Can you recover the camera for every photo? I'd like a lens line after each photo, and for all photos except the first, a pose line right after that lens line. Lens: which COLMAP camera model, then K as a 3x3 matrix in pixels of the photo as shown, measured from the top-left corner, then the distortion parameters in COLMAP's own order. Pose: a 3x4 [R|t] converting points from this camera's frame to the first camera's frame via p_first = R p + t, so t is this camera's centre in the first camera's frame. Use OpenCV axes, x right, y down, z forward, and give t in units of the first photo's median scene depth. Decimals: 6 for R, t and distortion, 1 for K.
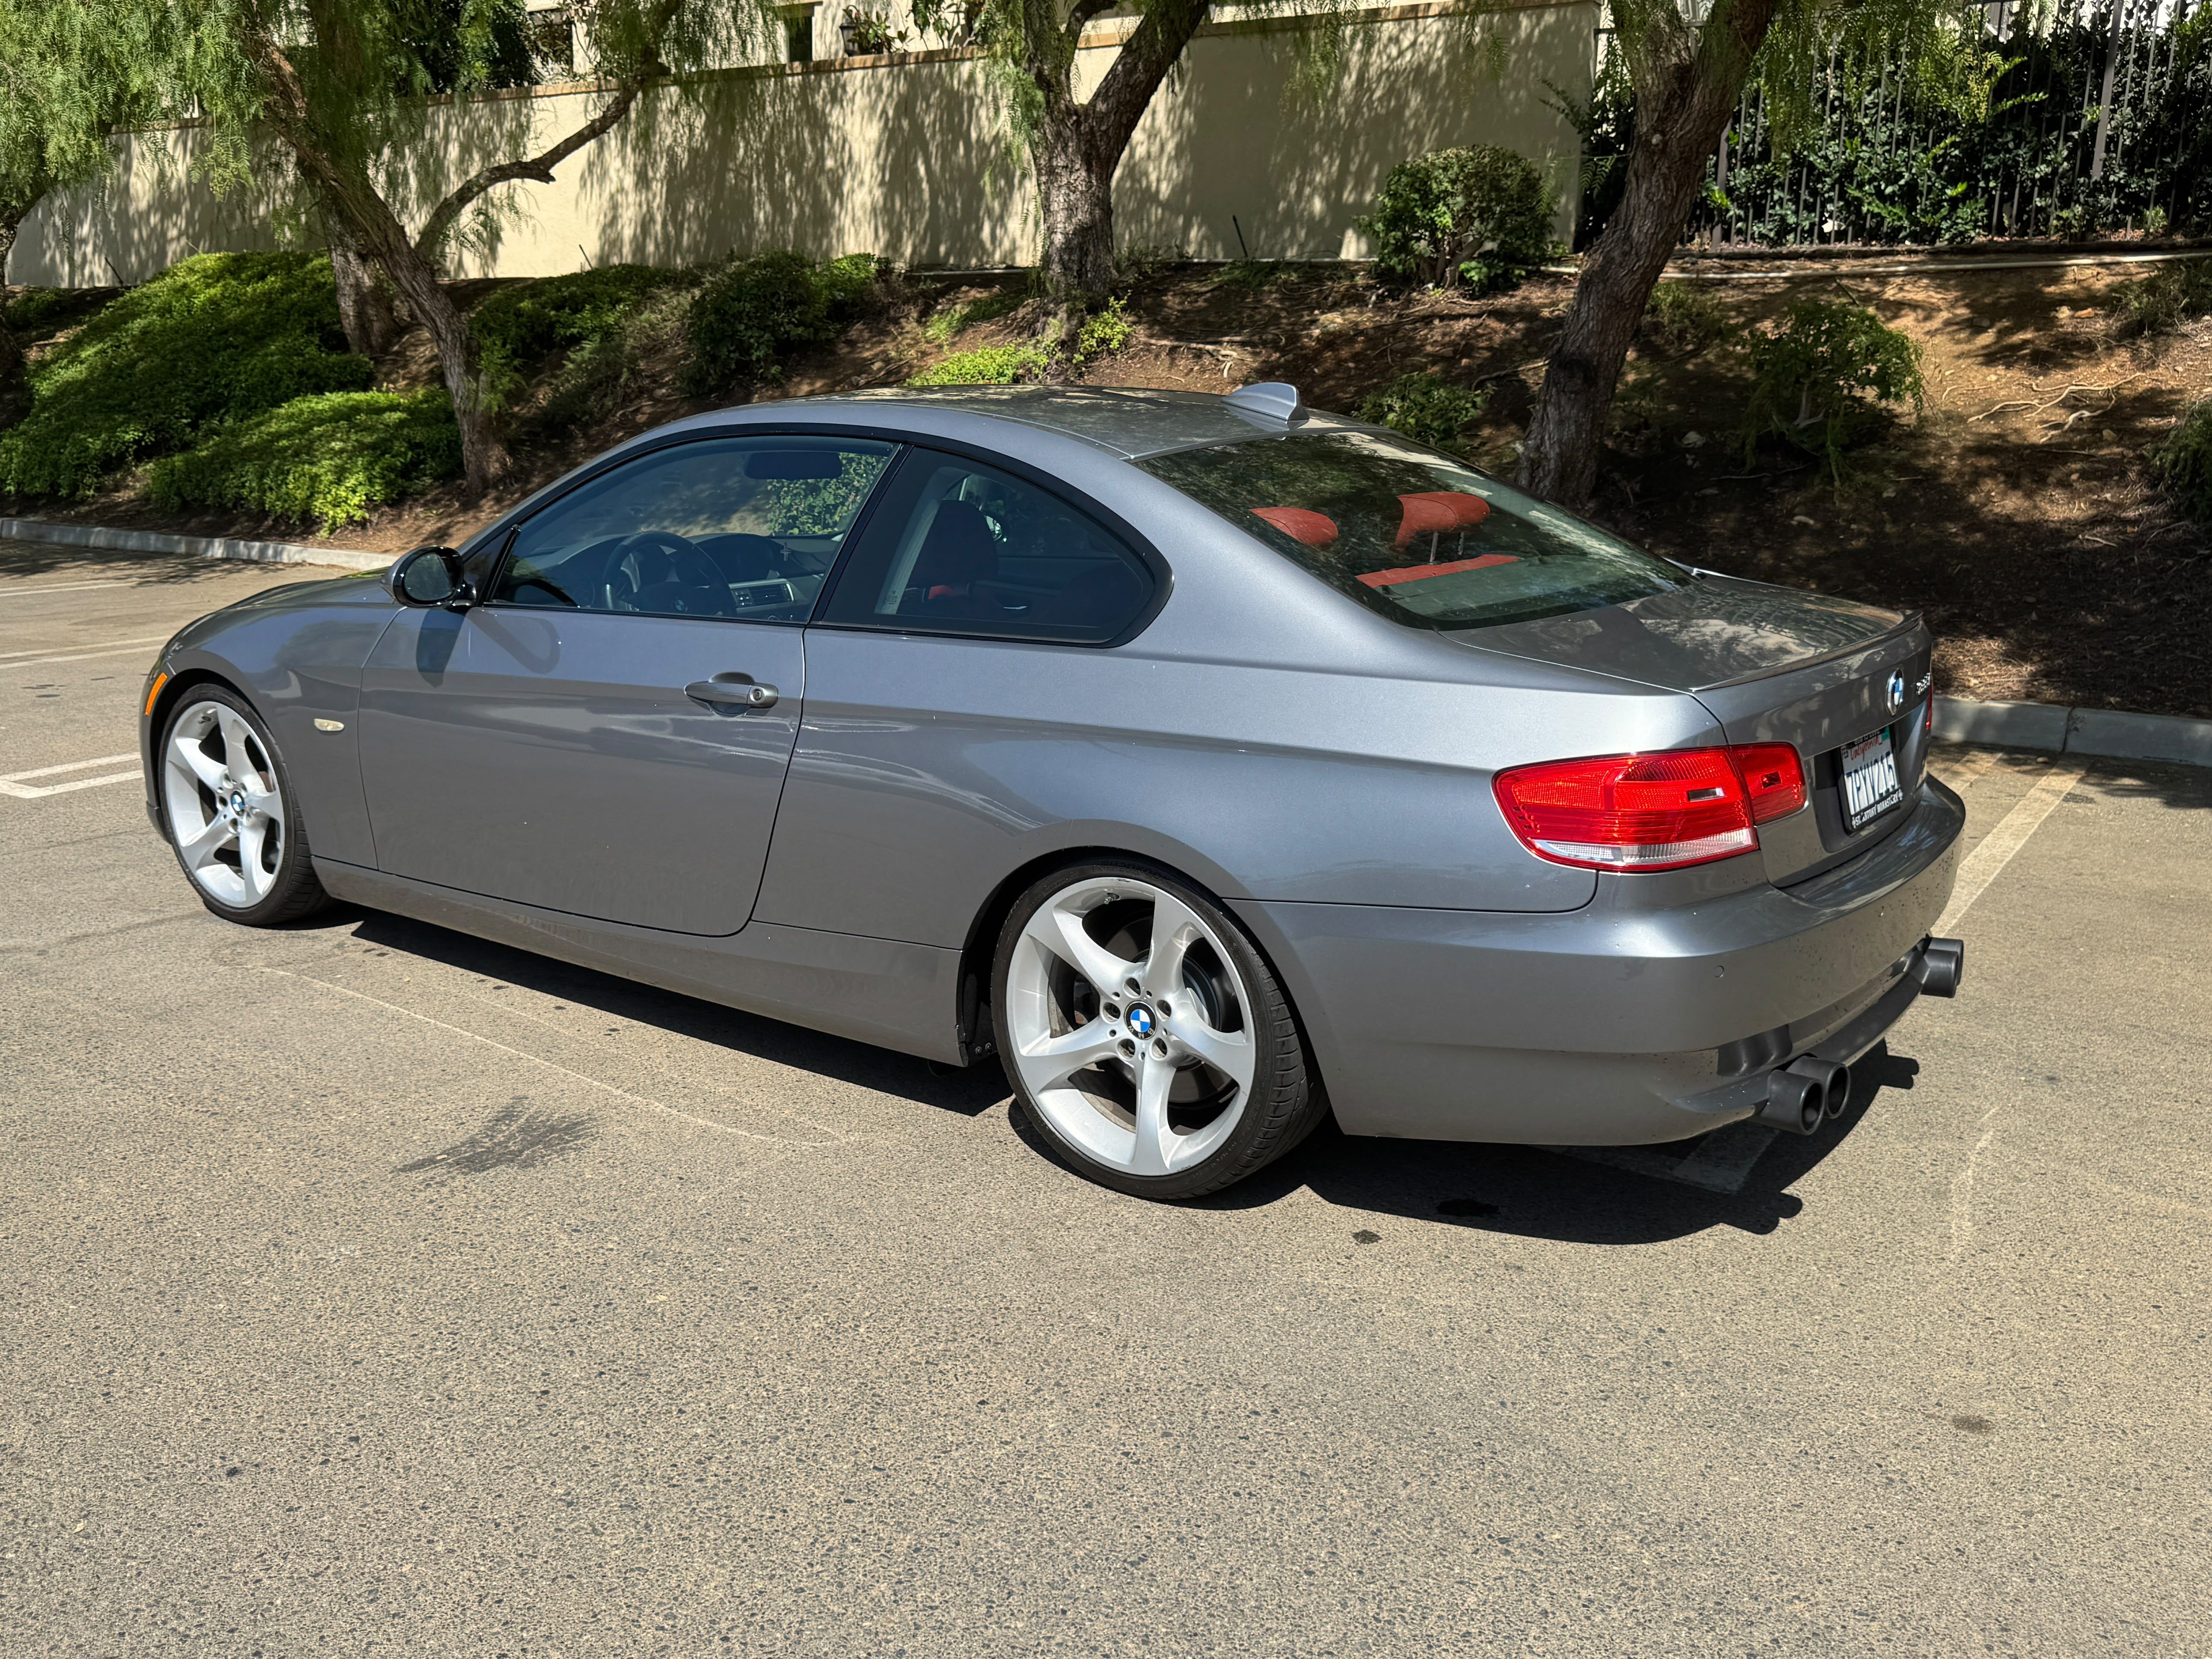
lens RADIAL K [[1937.3, 0, 1104.5], [0, 1937.3, 829.8], [0, 0, 1]] dist [0.042687, -0.061551]
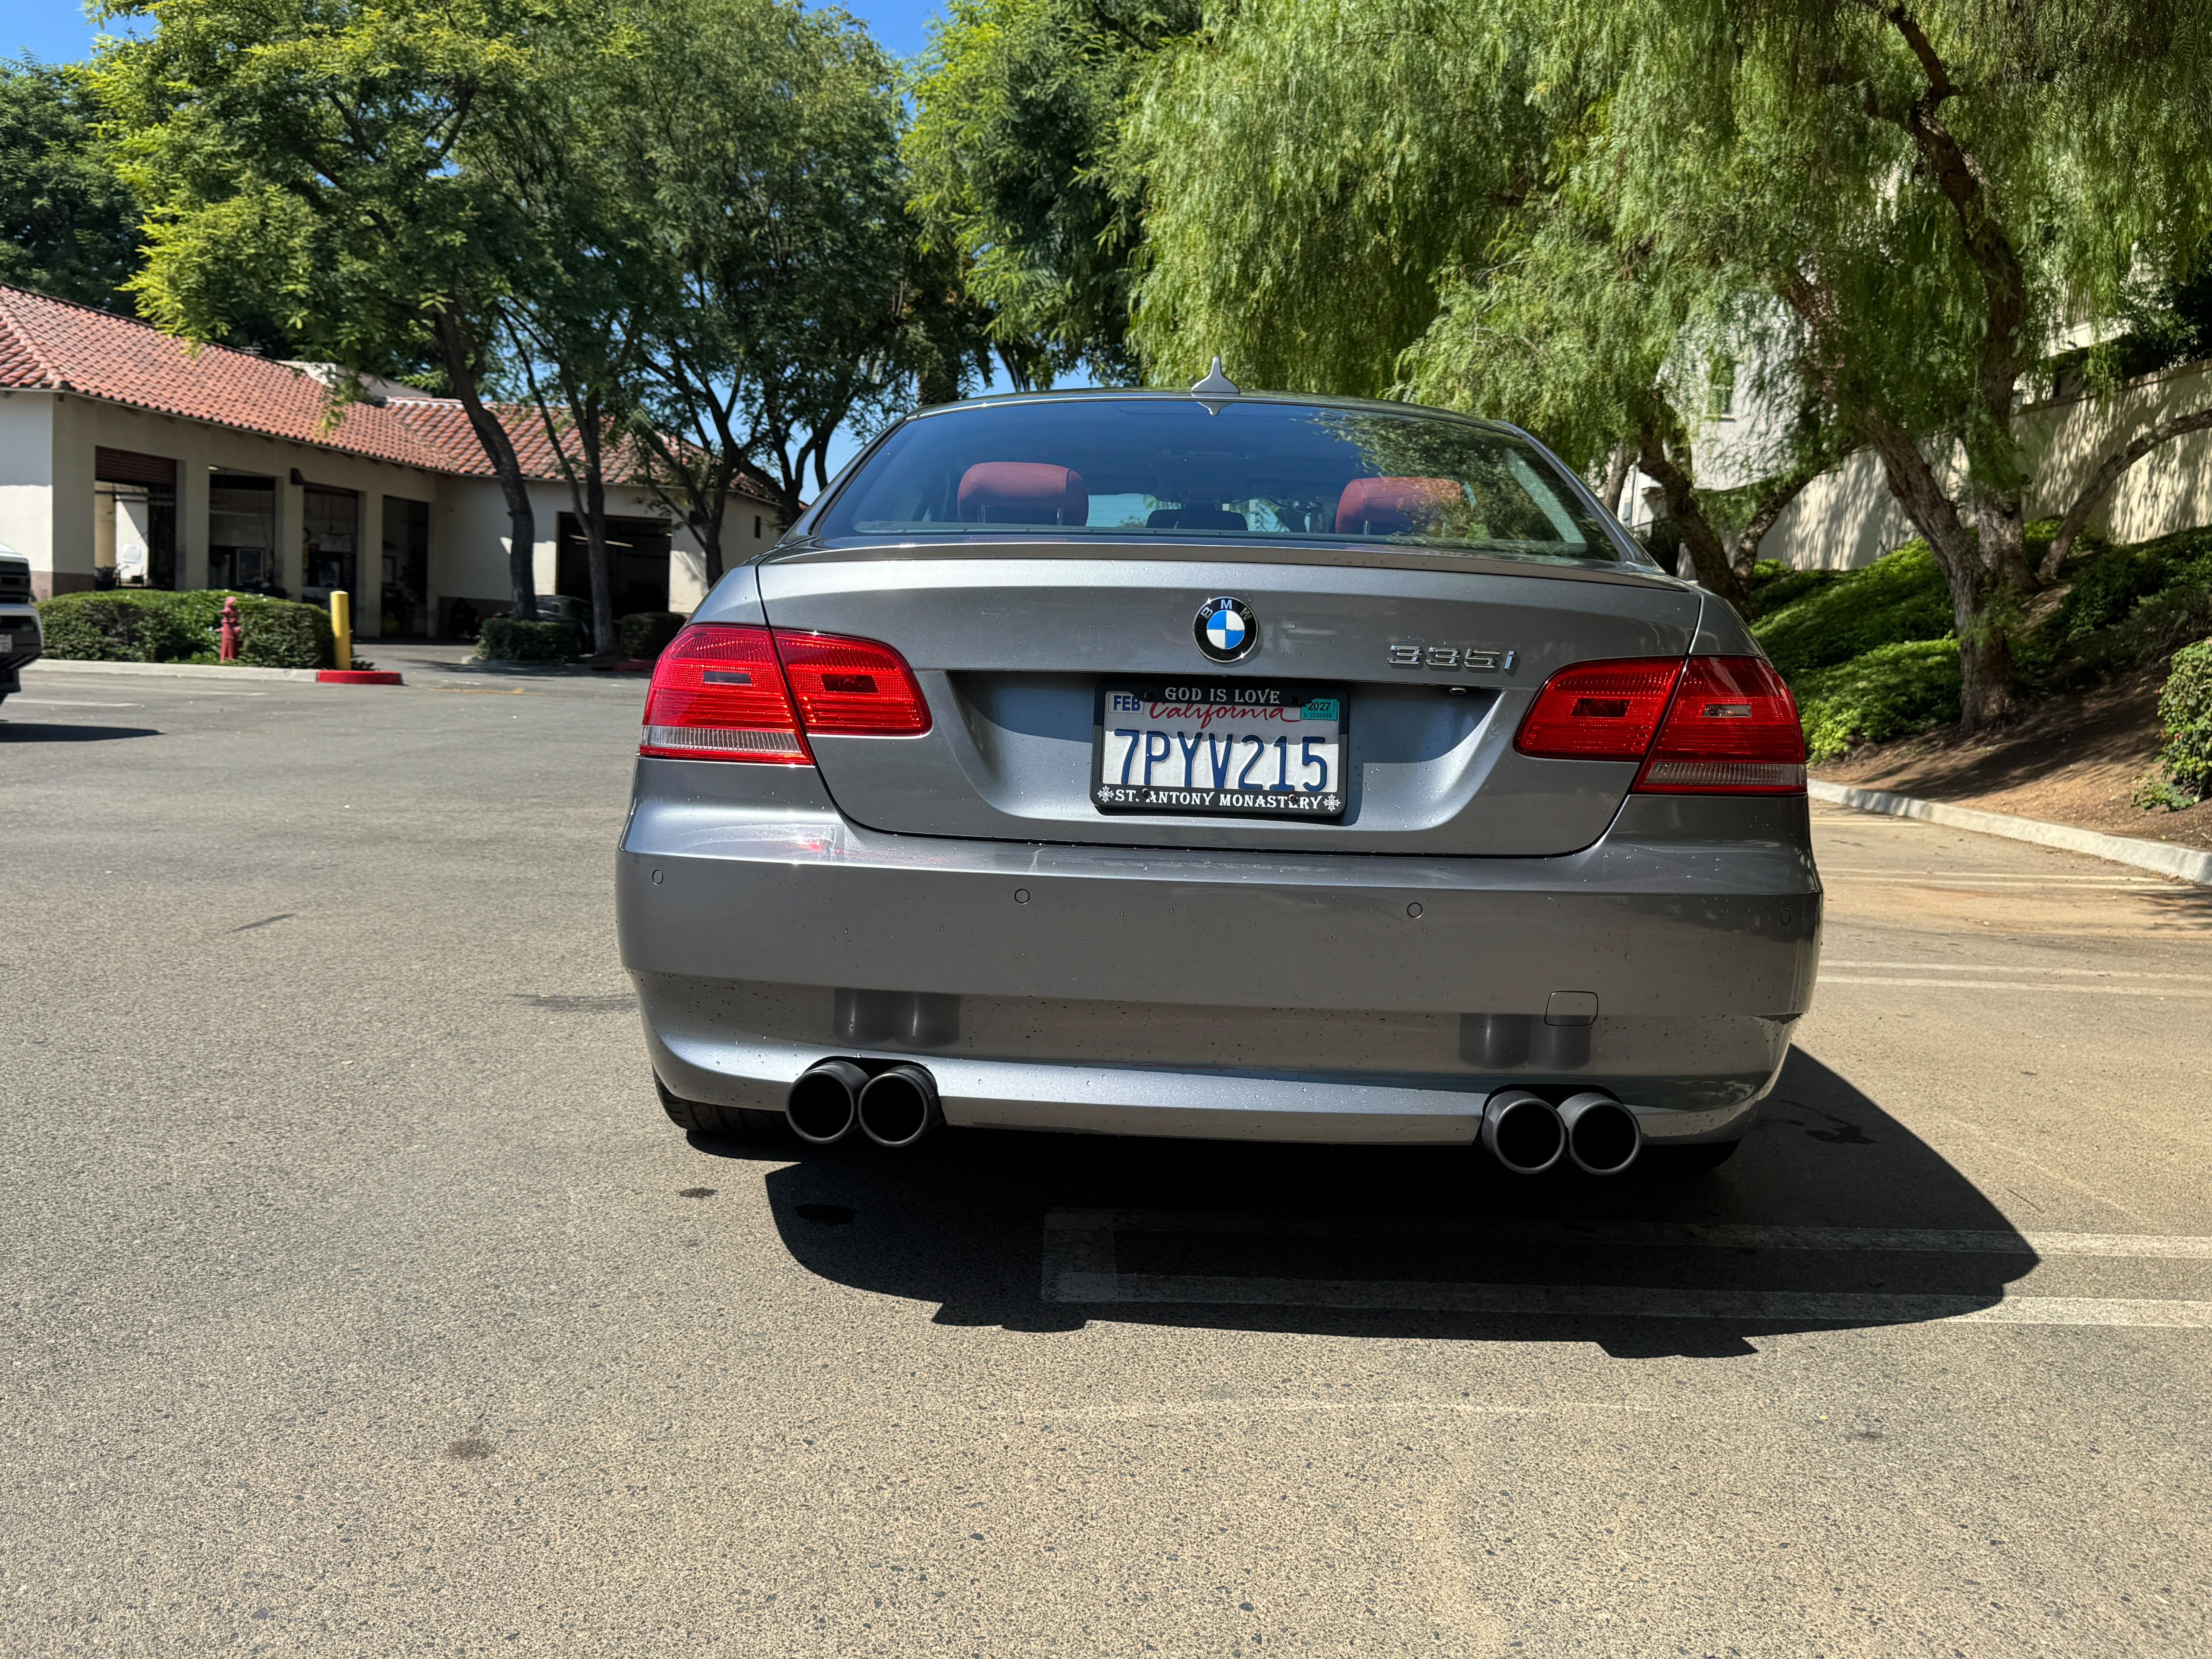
lens RADIAL K [[1937.3, 0, 1118.3], [0, 1937.3, 823.6], [0, 0, 1]] dist [0.042687, -0.061551]
pose [[0.566805, 0.084893, -0.819467, 0.213540], [-0.220341, 0.974063, -0.051496, 0.009334], [0.793840, 0.209750, 0.570809, 0.129025]]
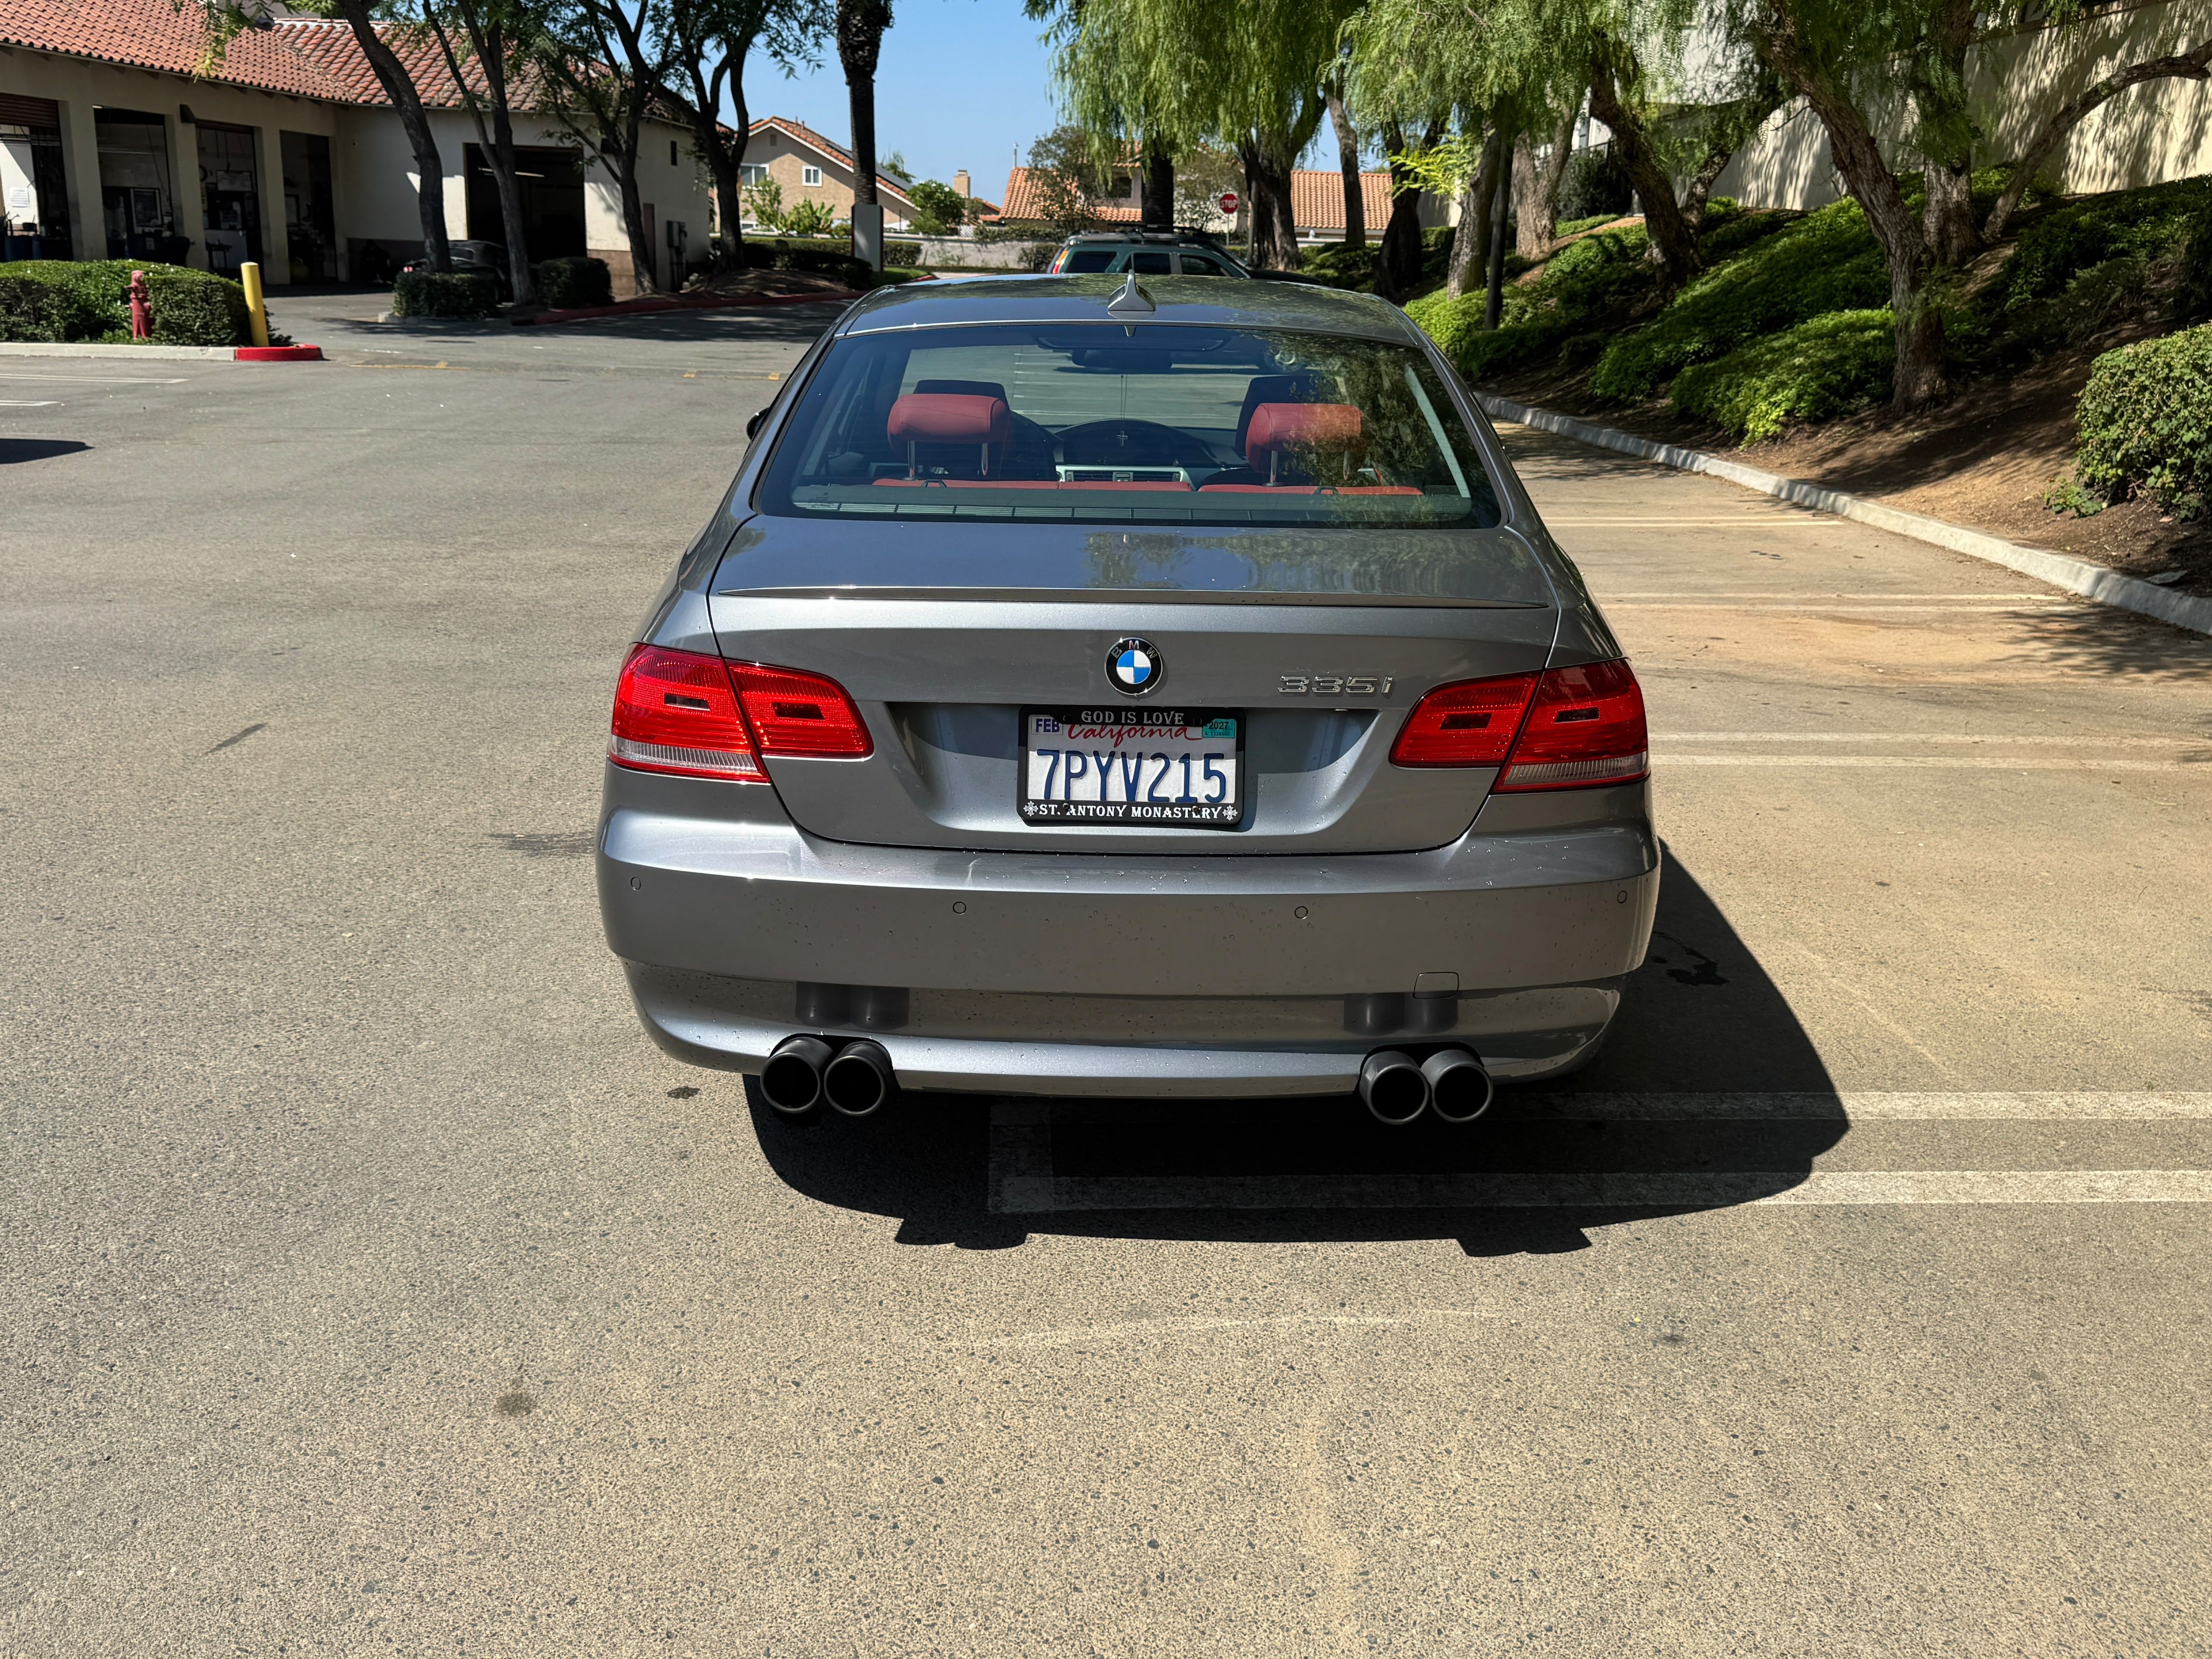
lens RADIAL K [[1937.3, 0, 1116.8], [0, 1937.3, 810.8], [0, 0, 1]] dist [0.042687, -0.061551]
pose [[0.590011, 0.222084, -0.776251, 0.226542], [-0.201447, 0.971512, 0.124833, -0.024558], [0.781860, 0.082721, 0.617941, 0.113856]]
